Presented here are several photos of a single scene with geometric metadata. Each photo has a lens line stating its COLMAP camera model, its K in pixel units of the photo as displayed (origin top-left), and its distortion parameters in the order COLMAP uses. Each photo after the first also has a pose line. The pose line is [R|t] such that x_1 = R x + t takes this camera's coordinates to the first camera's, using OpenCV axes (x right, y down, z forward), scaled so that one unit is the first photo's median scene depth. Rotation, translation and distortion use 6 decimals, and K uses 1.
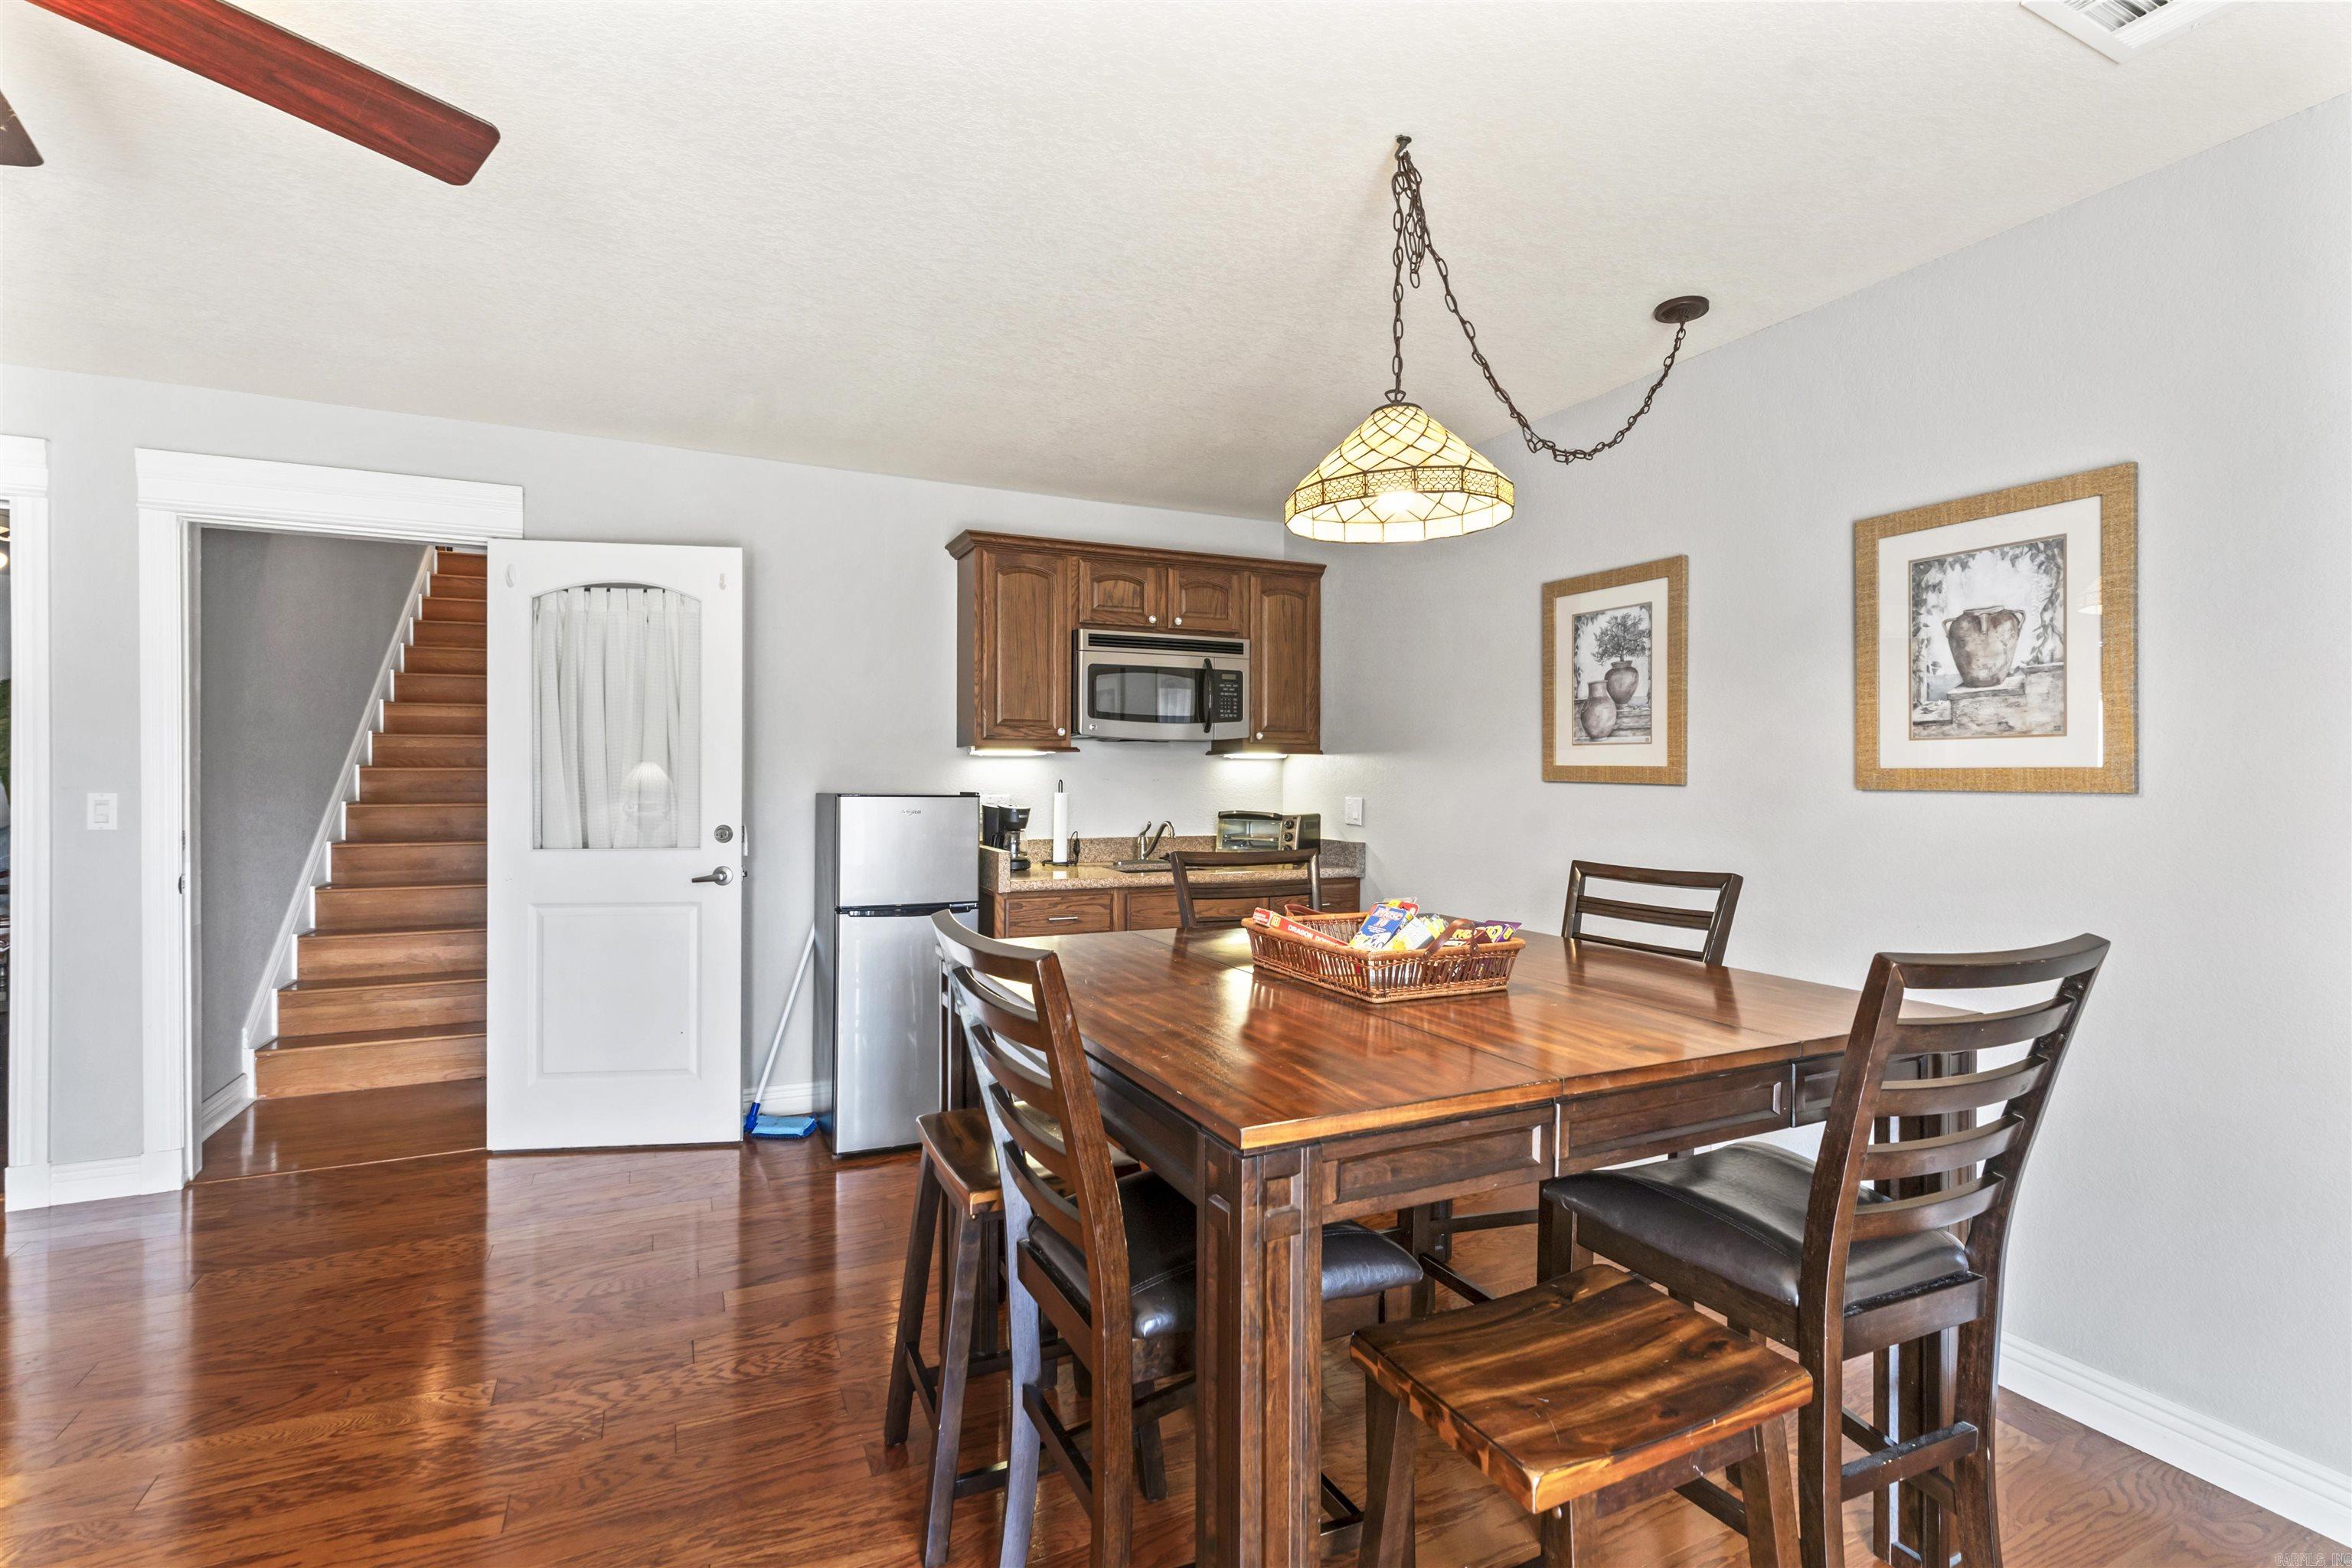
lens RADIAL K [[1083.3, 0, 1260.2], [0, 1083.3, 778.4], [0, 0, 1]] dist [-0.000012, -0.000448]
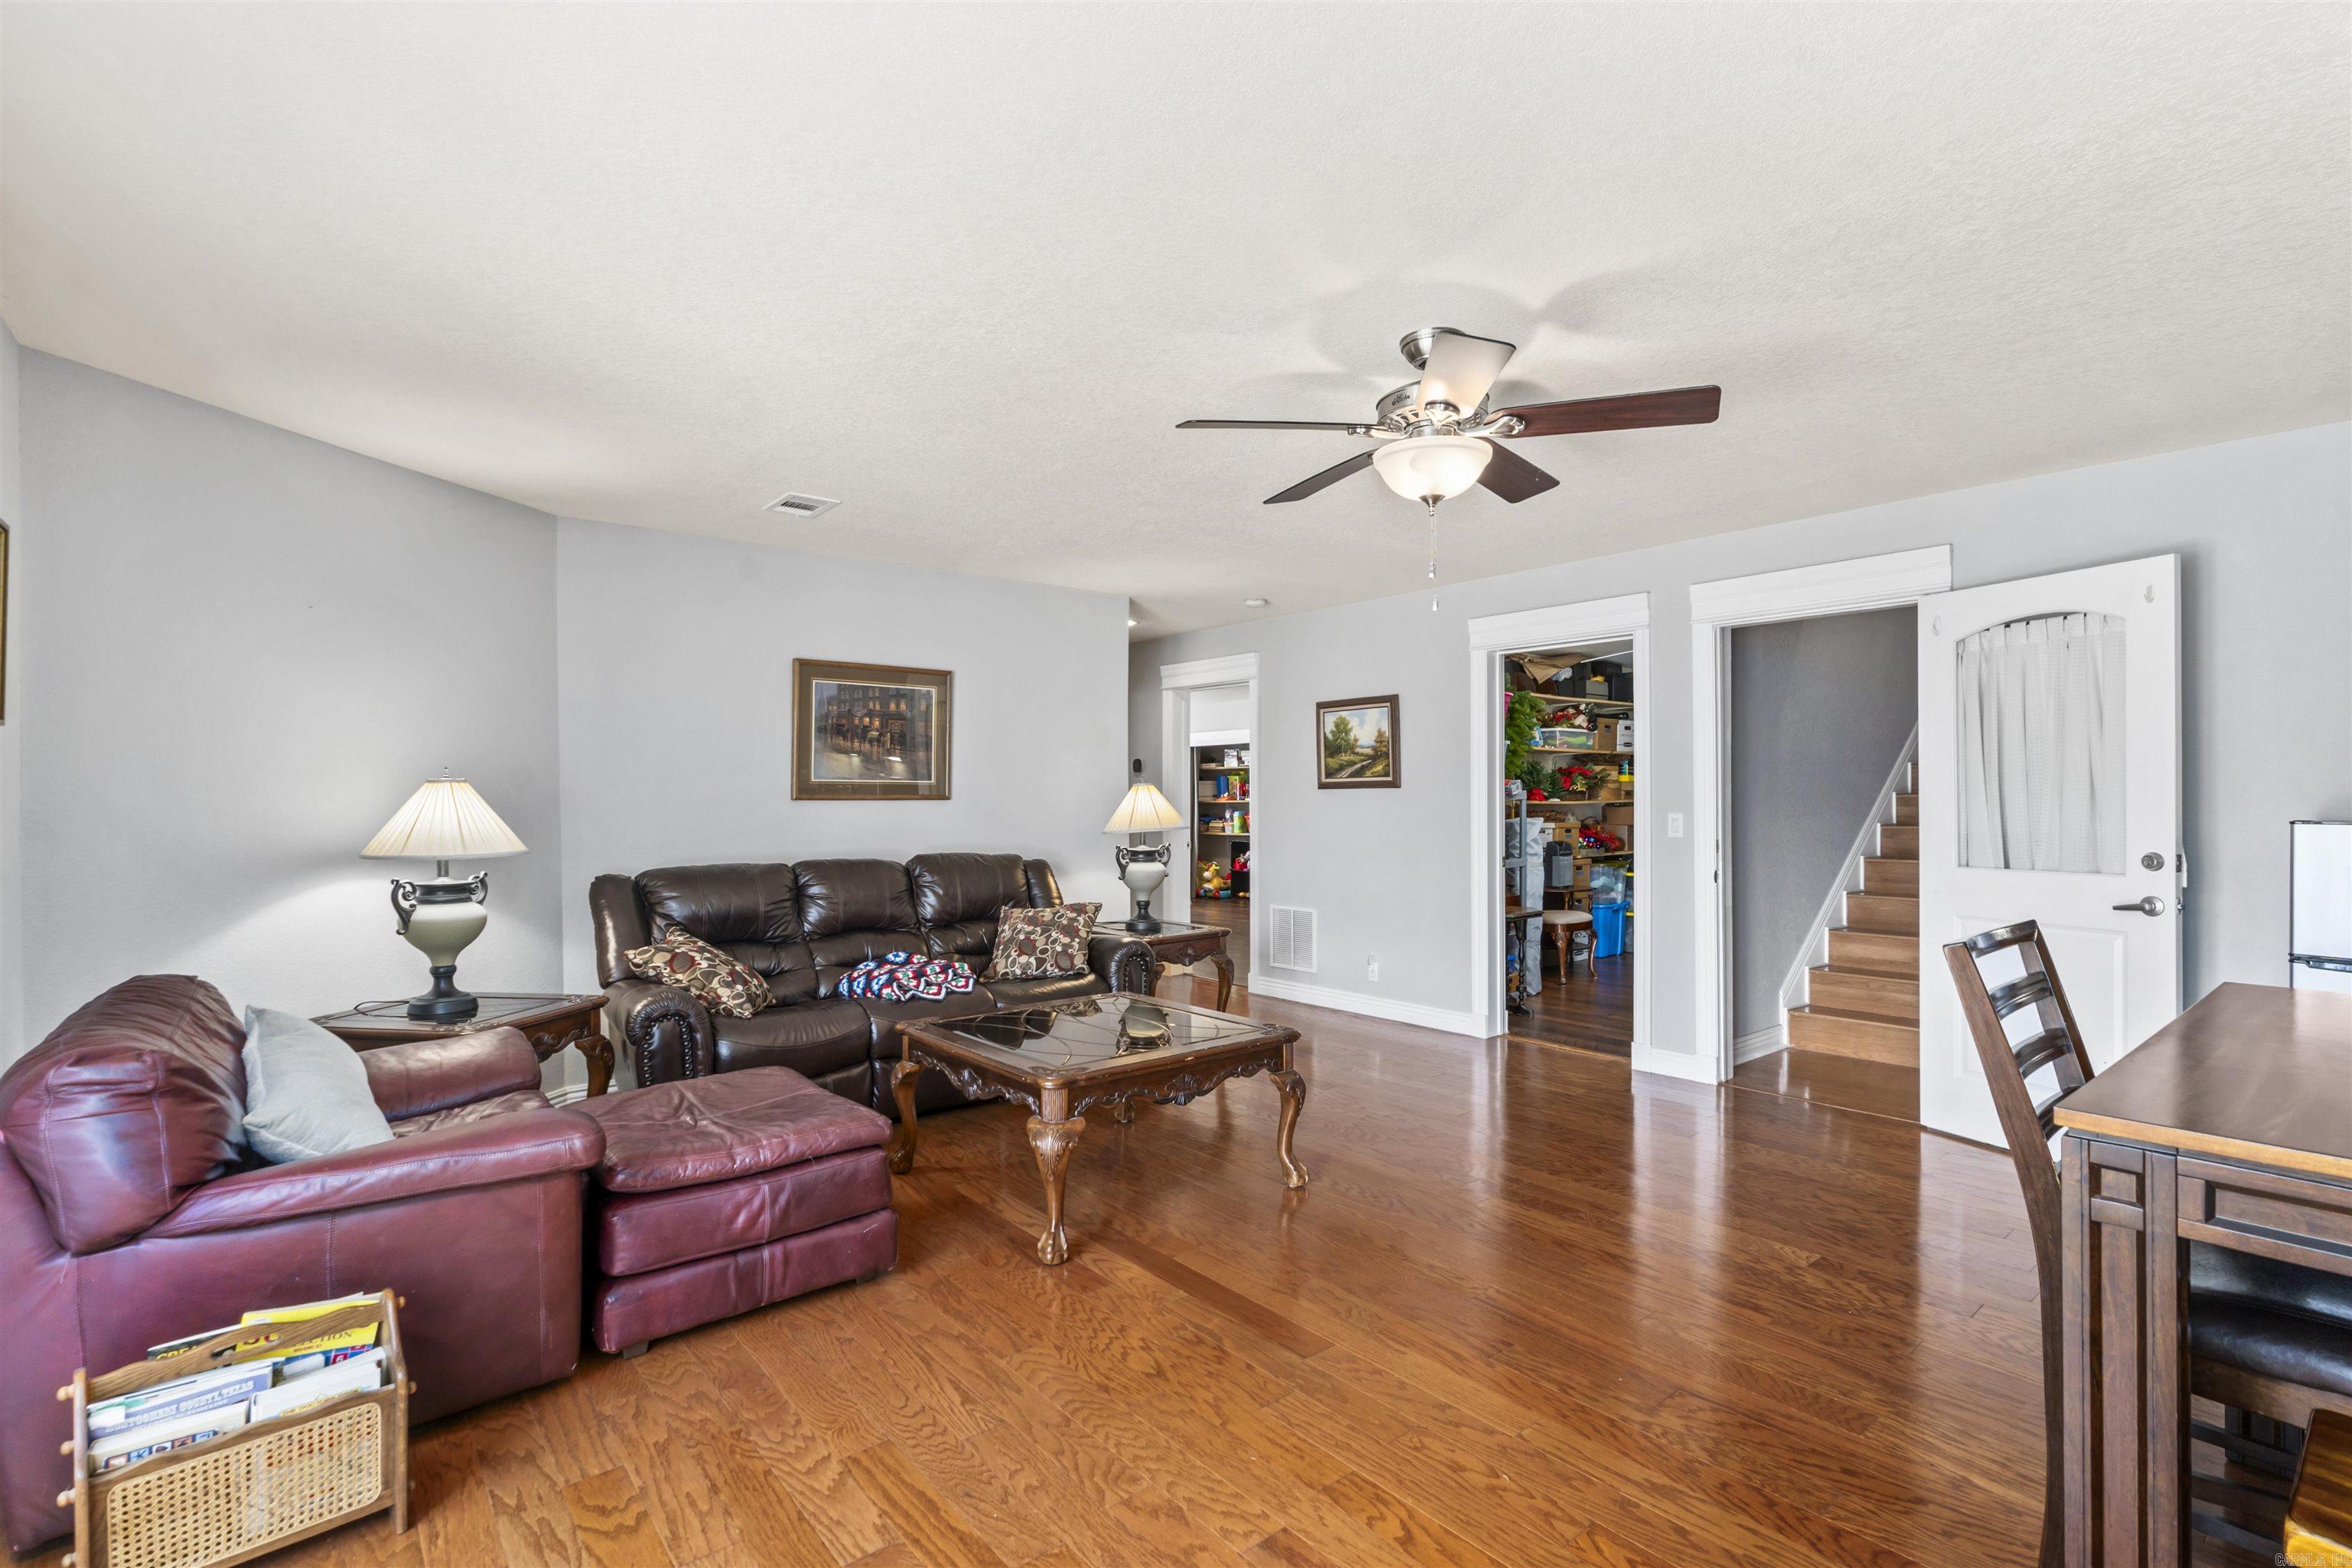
lens RADIAL K [[1083.3, 0, 1184.2], [0, 1083.3, 793.6], [0, 0, 1]] dist [-0.000012, -0.000448]
pose [[0.240366, -0.011116, -0.970619, 0.215854], [0.002568, 0.999938, -0.010816, 0.000198], [0.970679, 0.000107, 0.240379, -0.041315]]
